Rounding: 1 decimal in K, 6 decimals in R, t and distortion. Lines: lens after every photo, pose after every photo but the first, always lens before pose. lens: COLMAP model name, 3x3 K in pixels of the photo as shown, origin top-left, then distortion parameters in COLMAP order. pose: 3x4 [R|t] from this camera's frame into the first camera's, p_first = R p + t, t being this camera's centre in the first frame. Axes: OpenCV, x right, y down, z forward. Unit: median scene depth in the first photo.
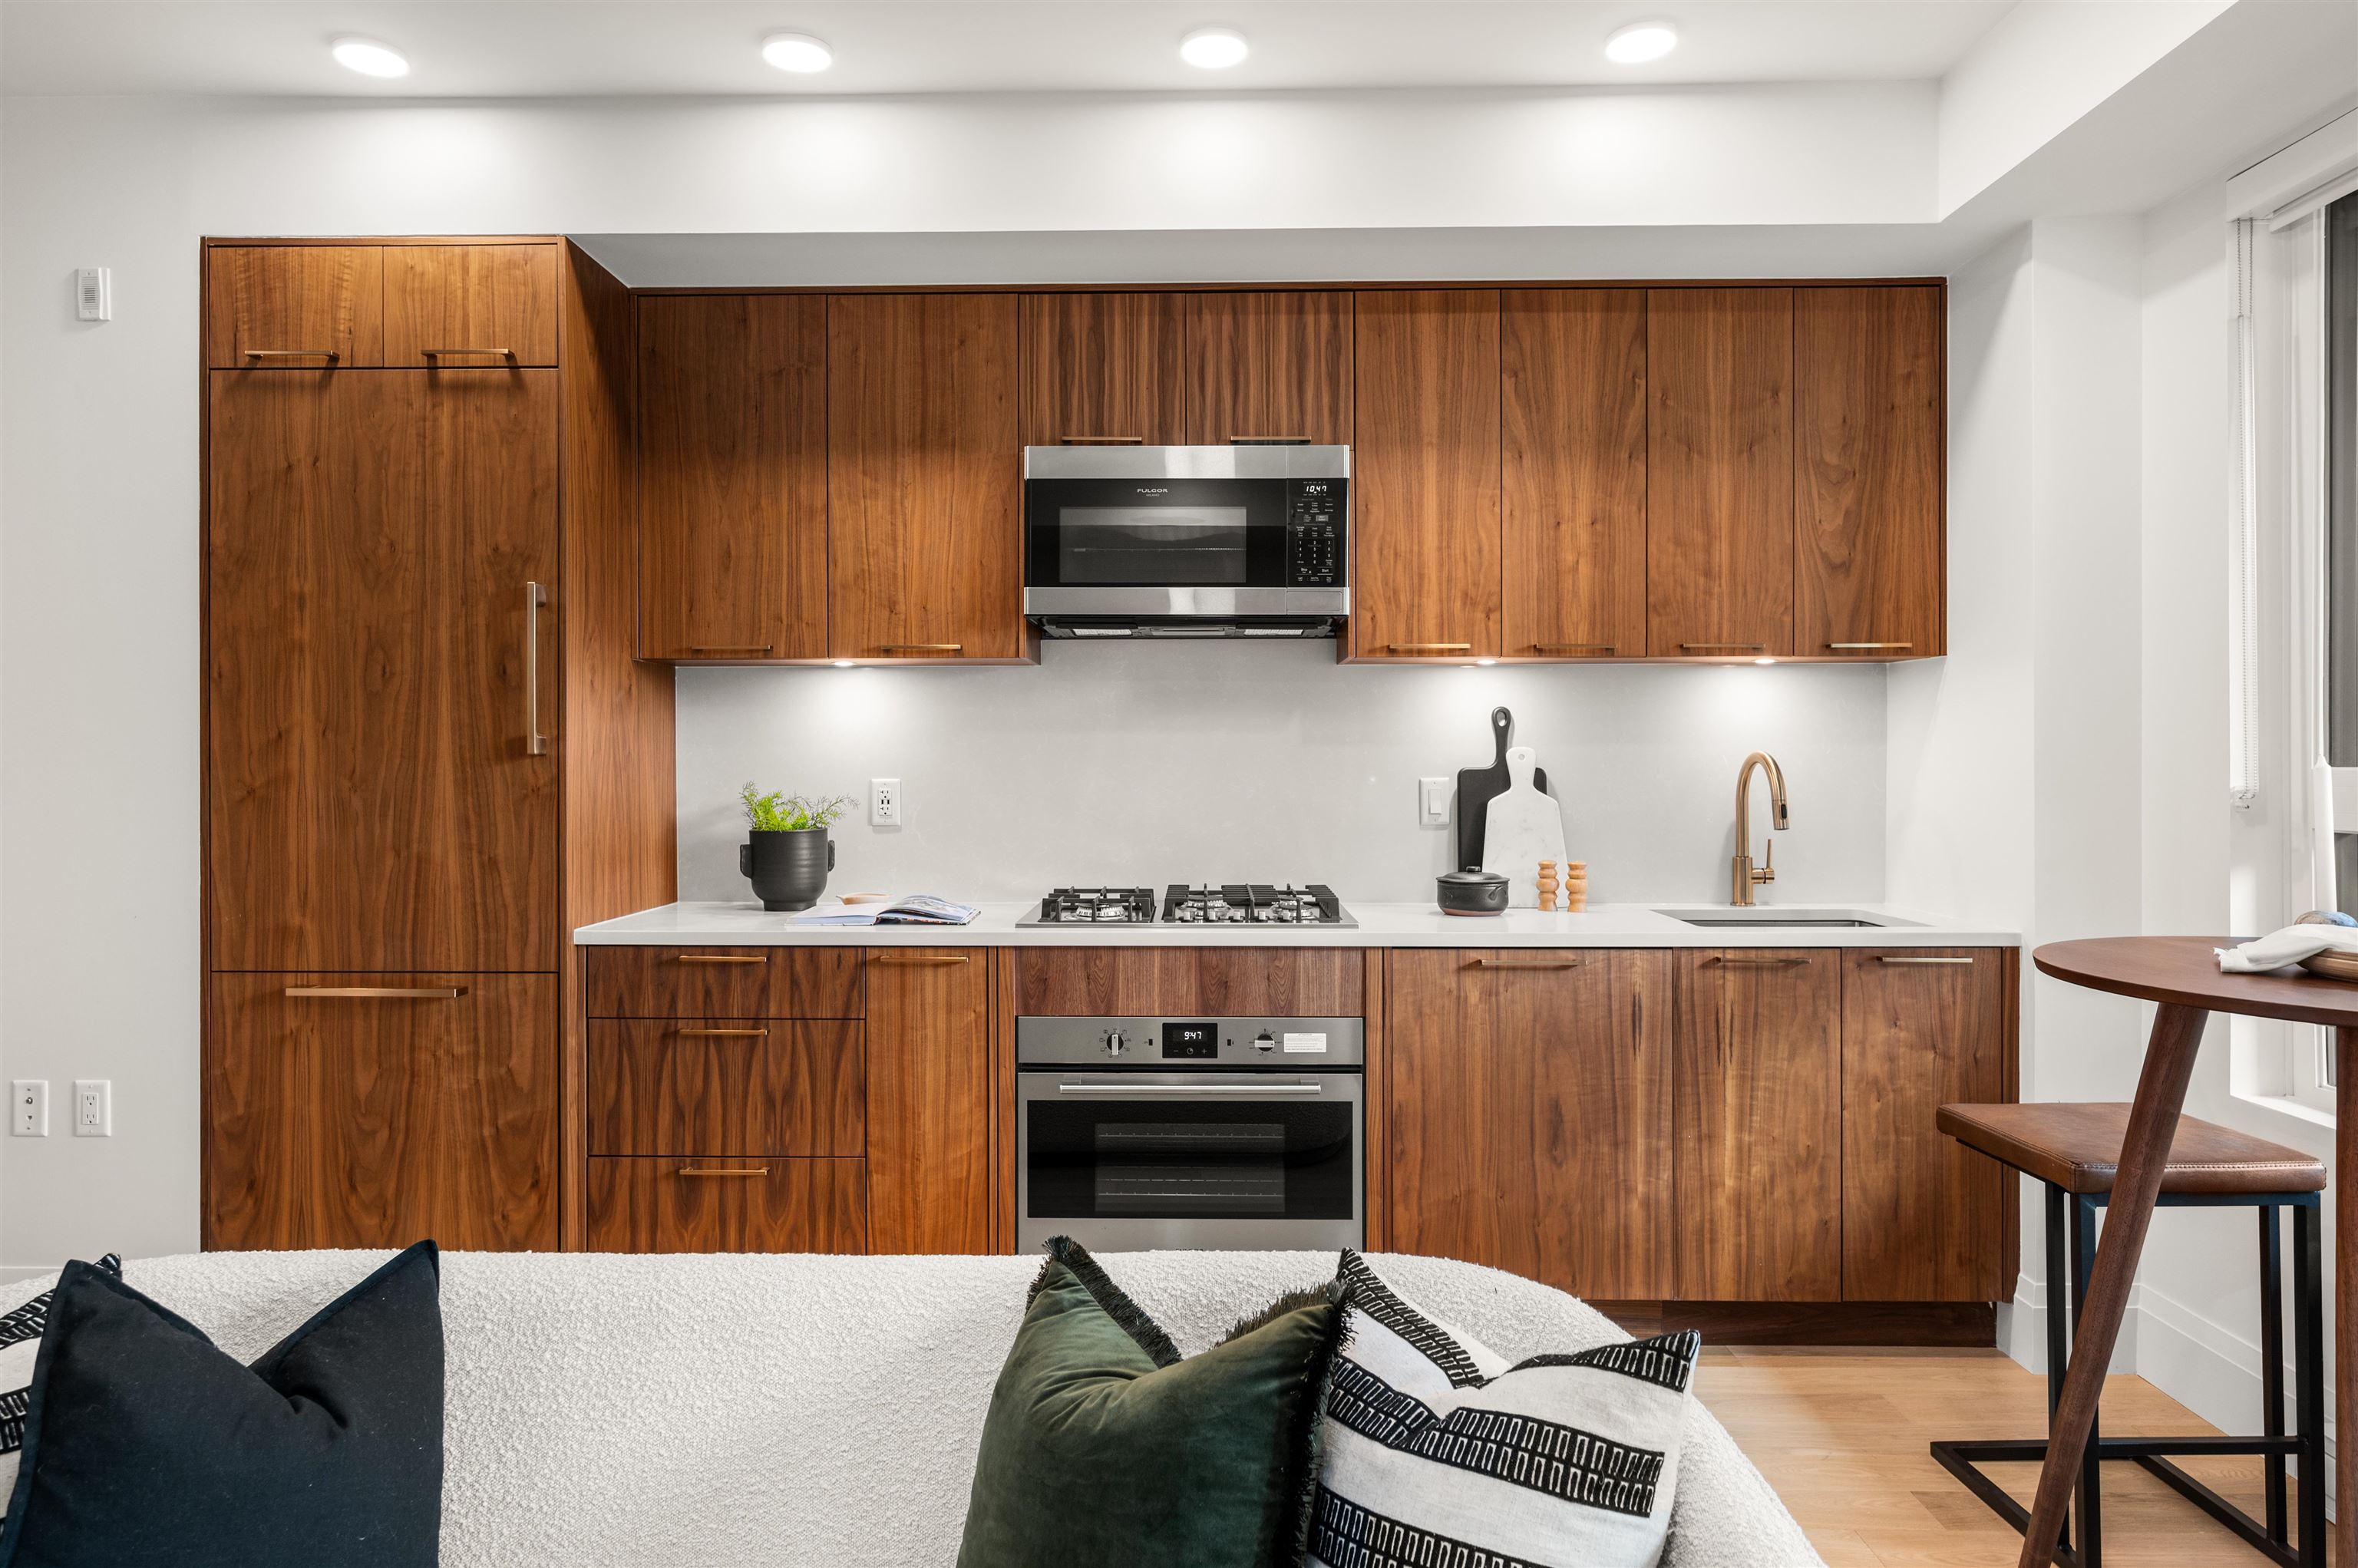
lens RADIAL K [[1413.5, 0, 1174.0], [0, 1413.5, 763.3], [0, 0, 1]] dist [-0.000382, 0.000152]
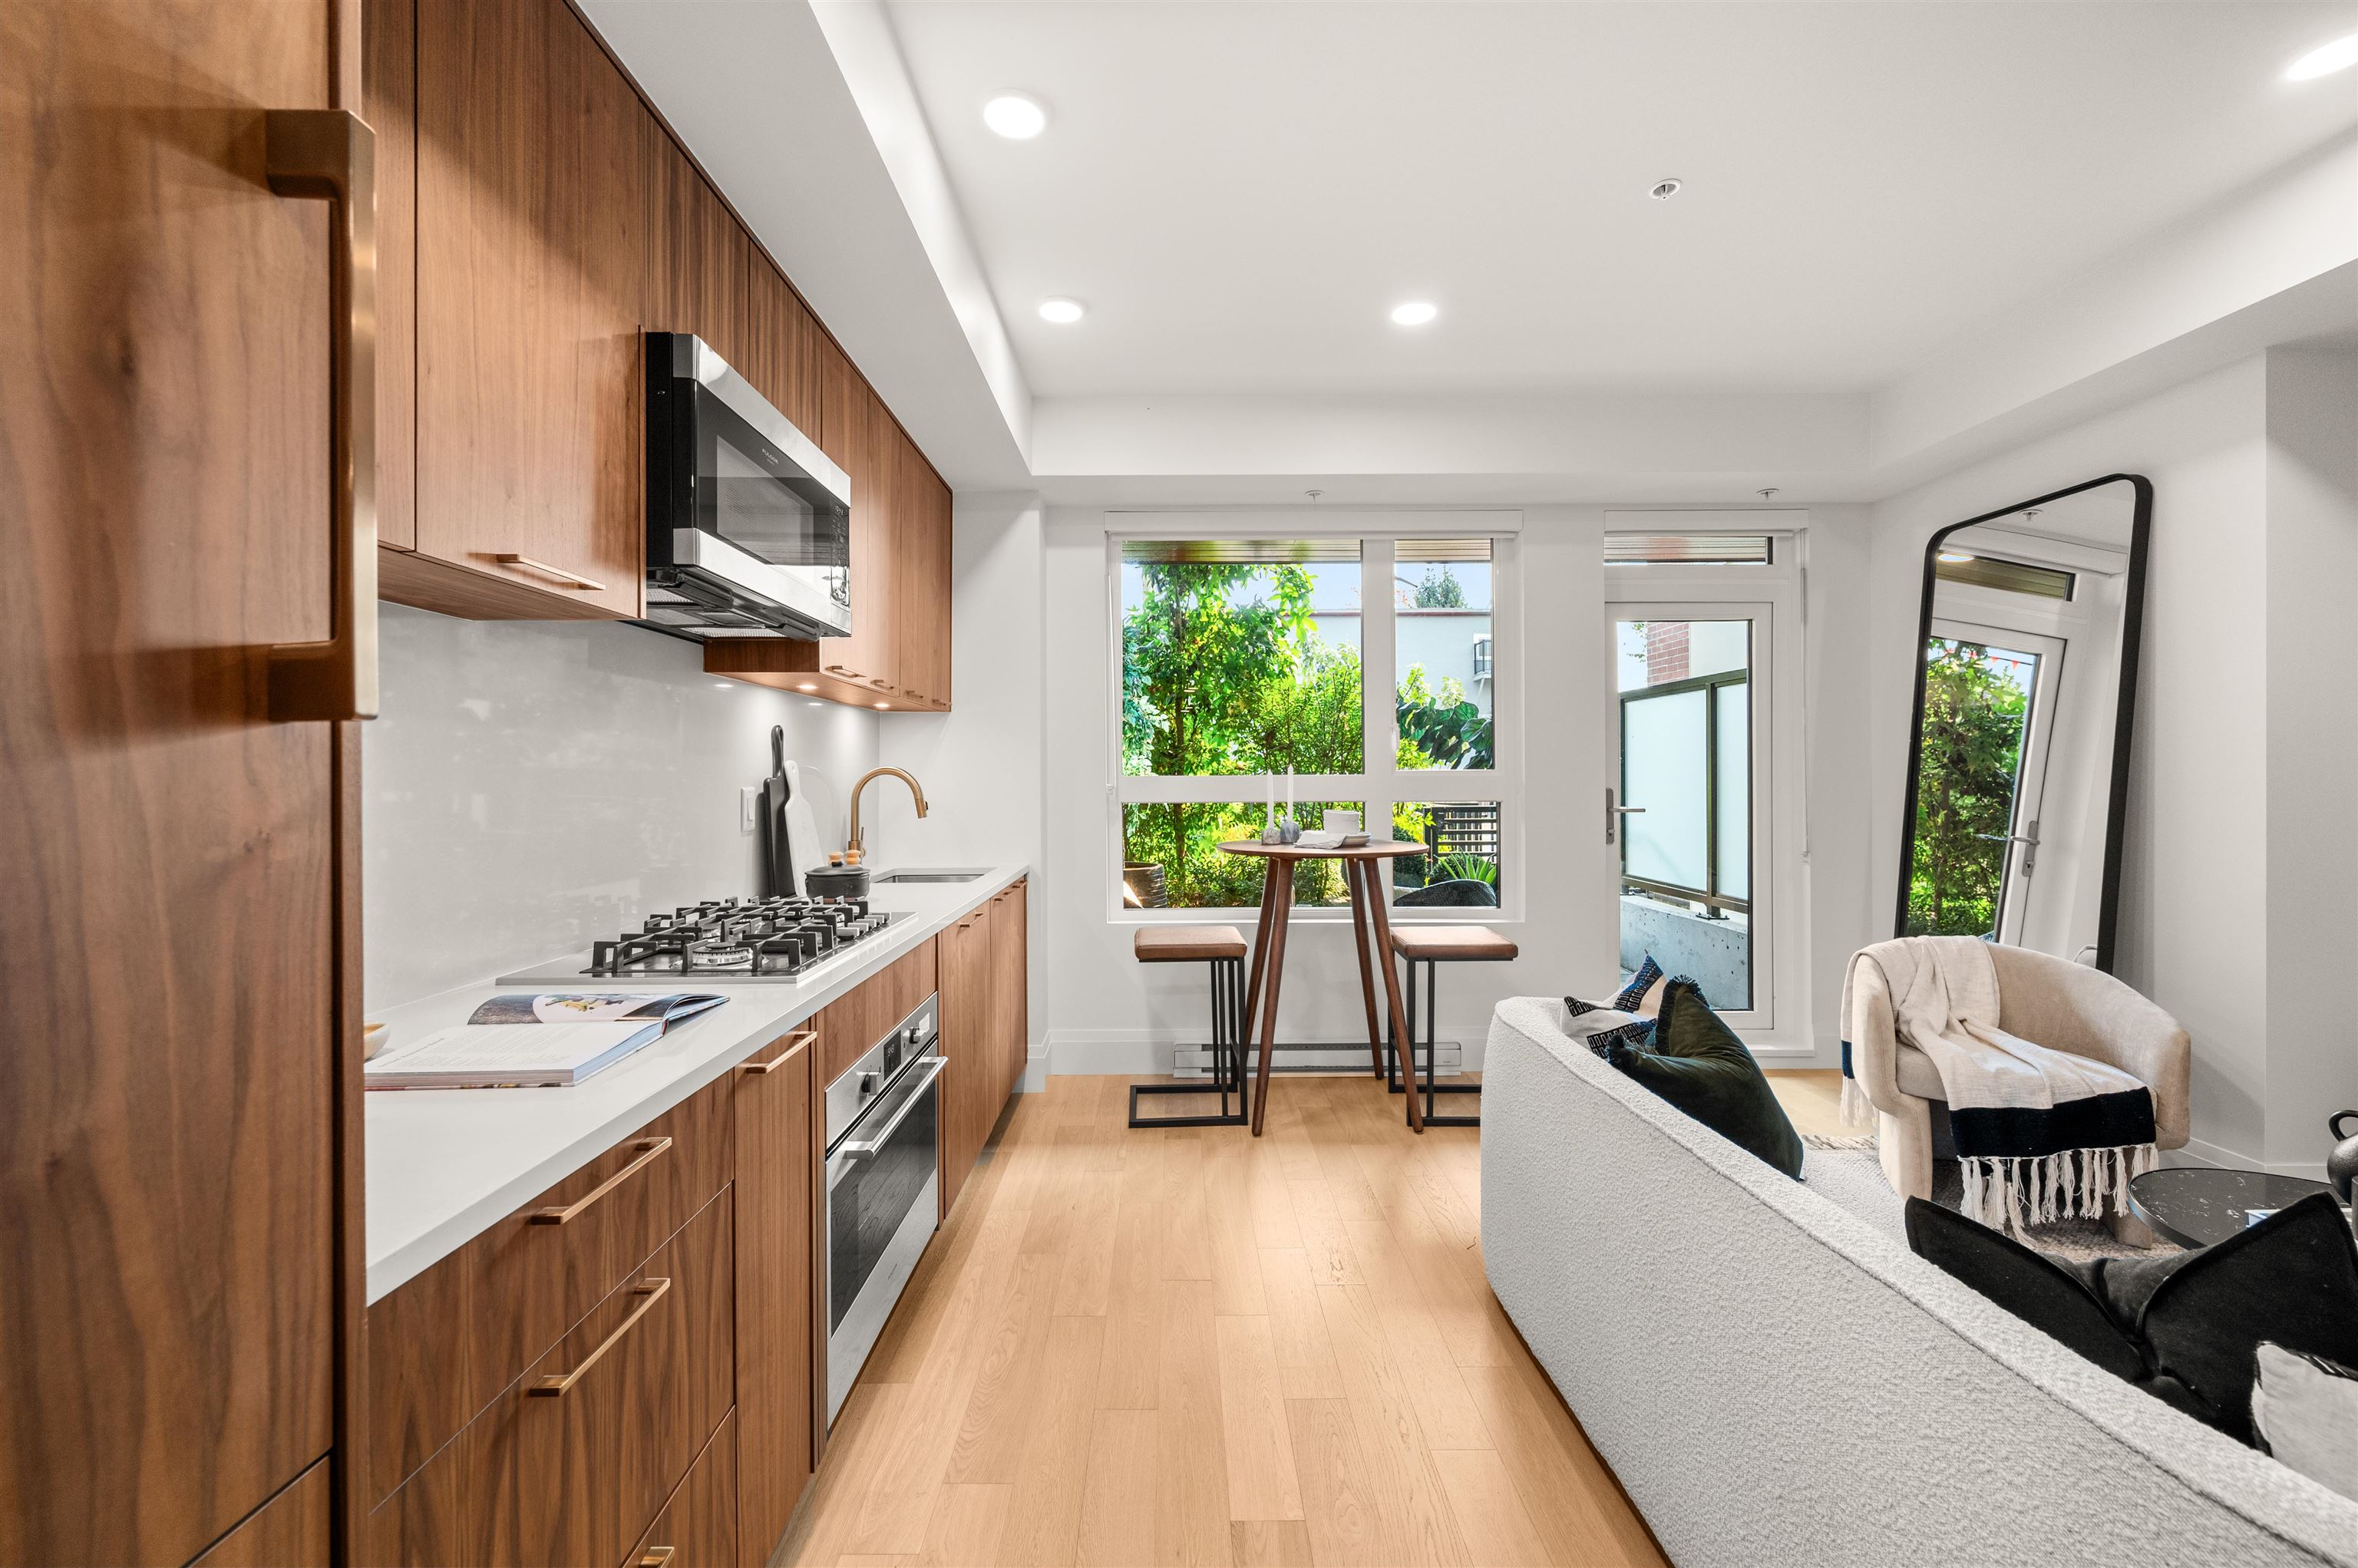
lens RADIAL K [[927.9, 0, 1174.9], [0, 927.9, 780.9], [0, 0, 1]] dist [-0.000277, -0.000124]
pose [[-0.024897, -0.002478, 0.999687, -0.628742], [0.005071, 0.999984, 0.002605, 0.006450], [-0.999677, 0.005134, -0.024884, 0.815497]]
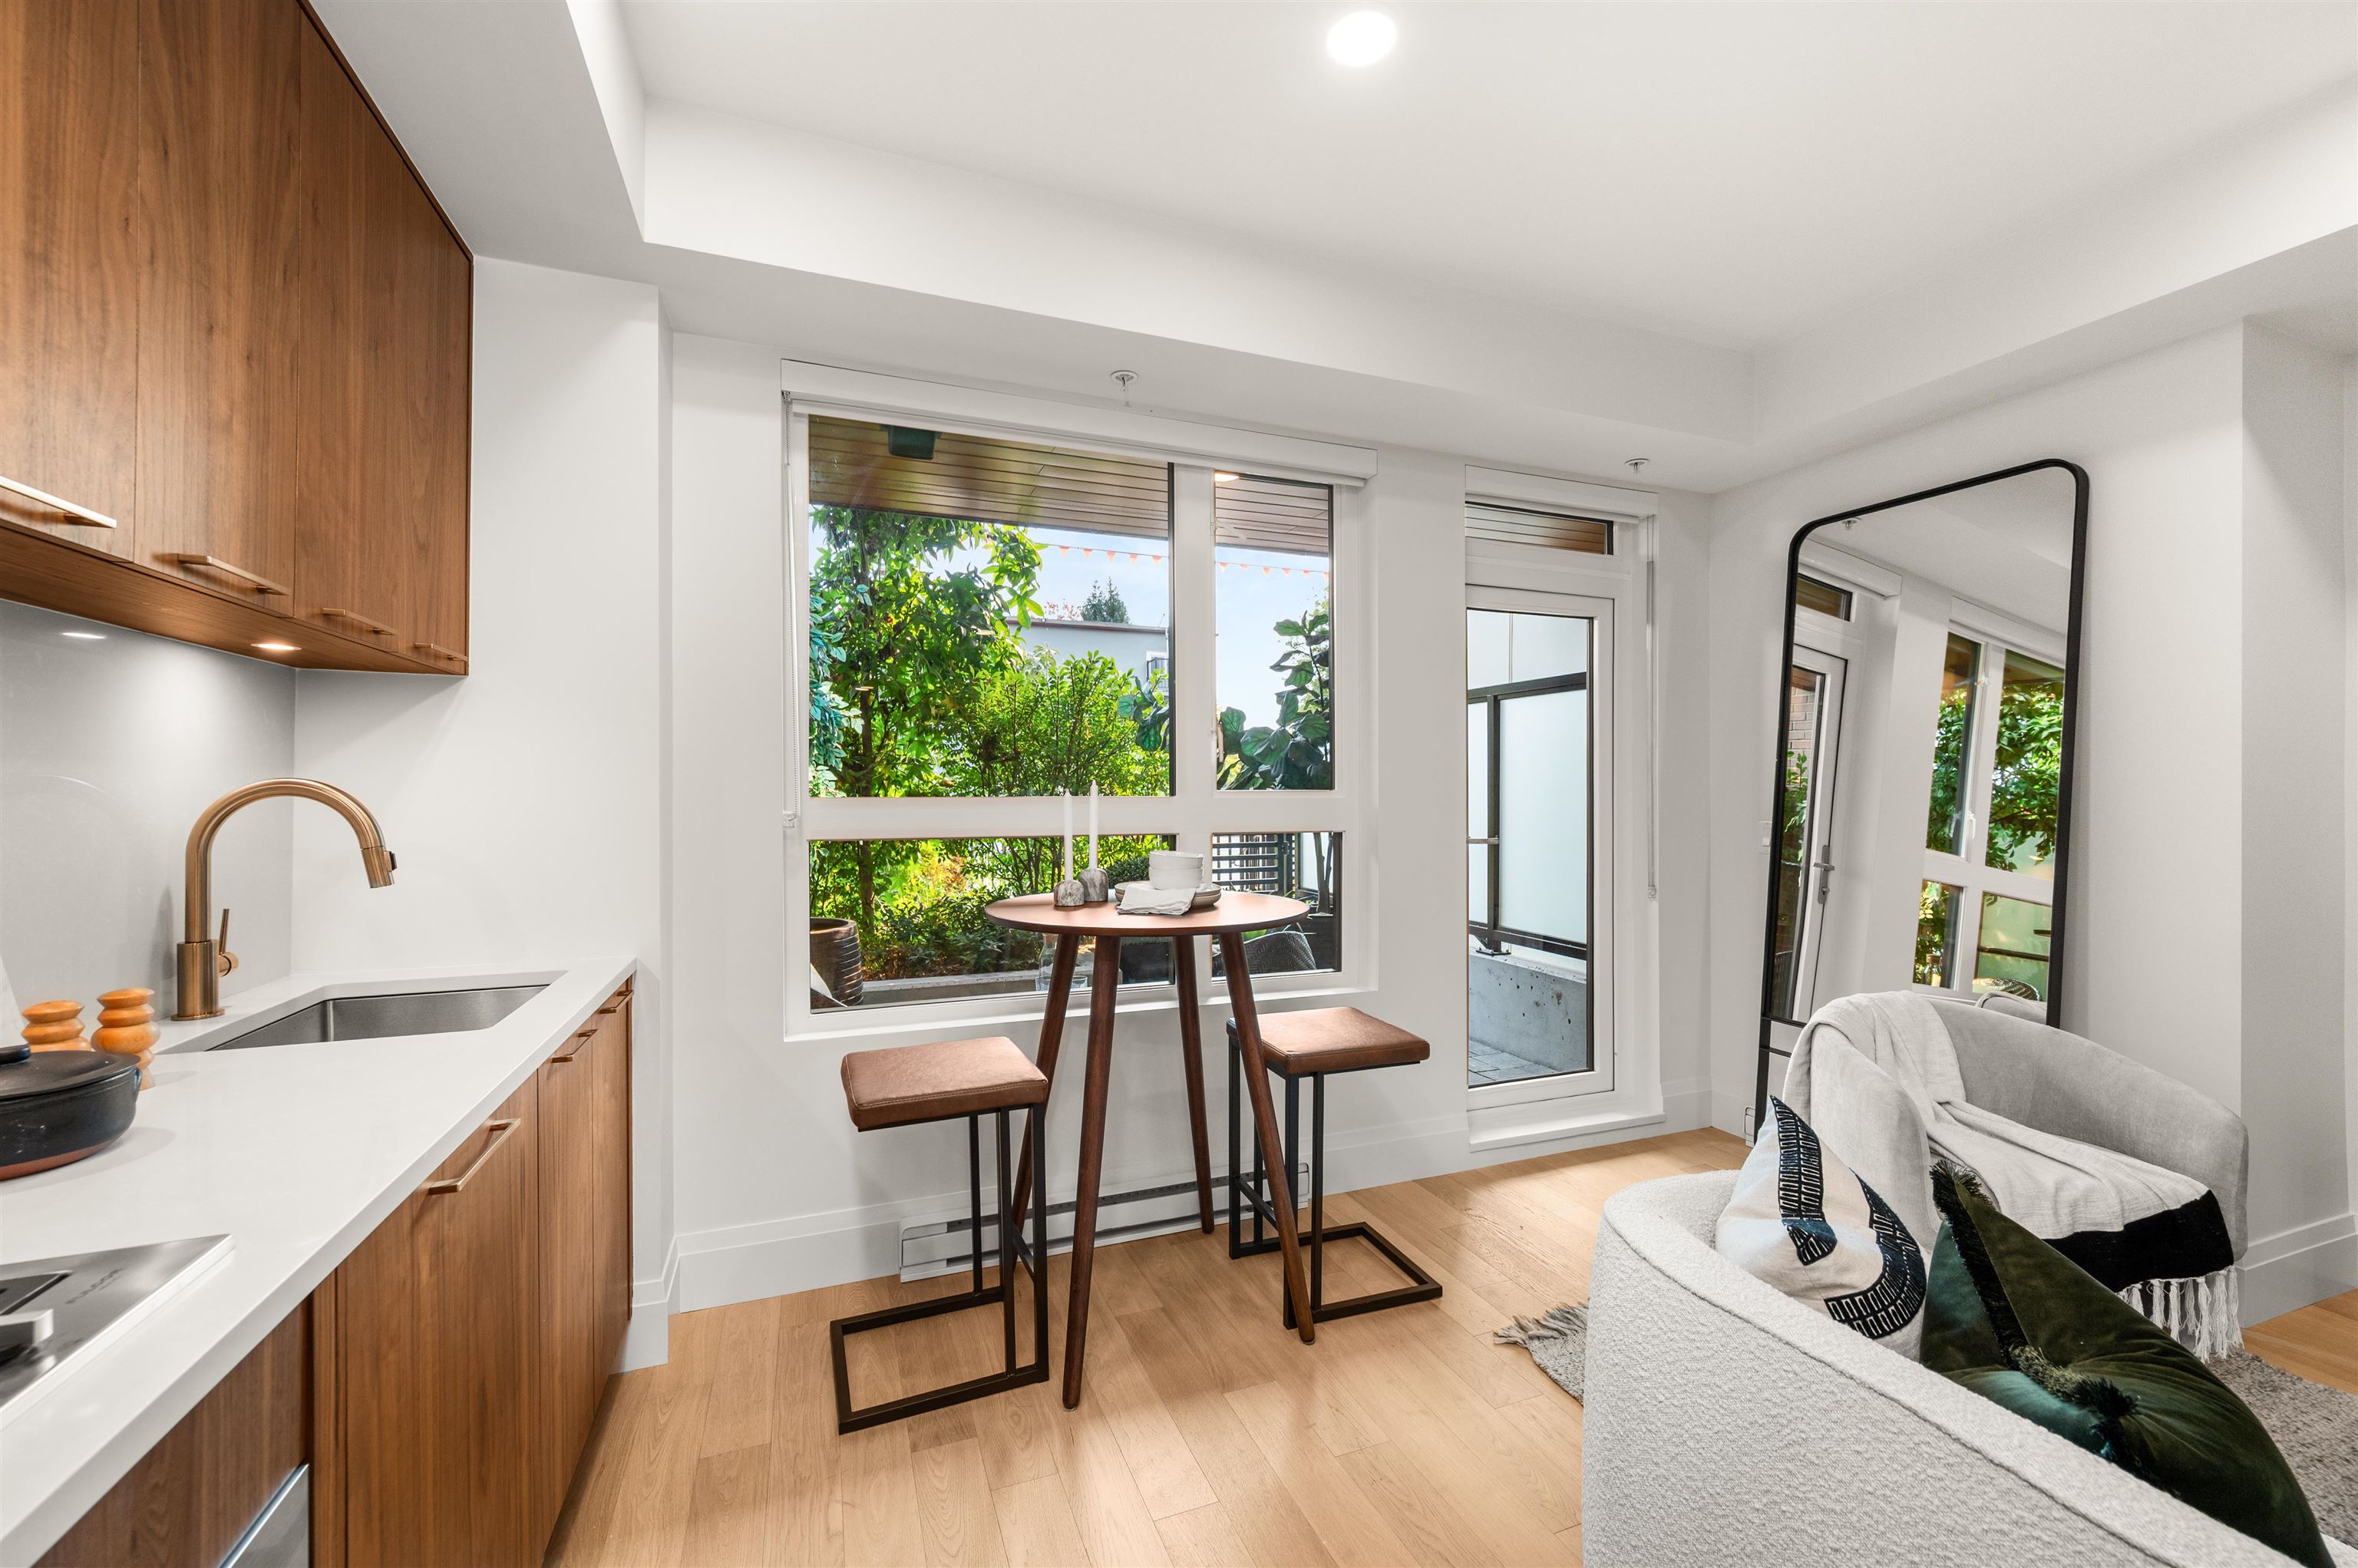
lens RADIAL K [[932.7, 0, 1177.2], [0, 932.7, 796.1], [0, 0, 1]] dist [0.000633, 0.000139]
pose [[-0.379209, -0.003174, 0.925306, -0.187319], [0.001106, 0.999992, 0.003884, -0.001112], [-0.925310, 0.002496, -0.379202, 0.870108]]
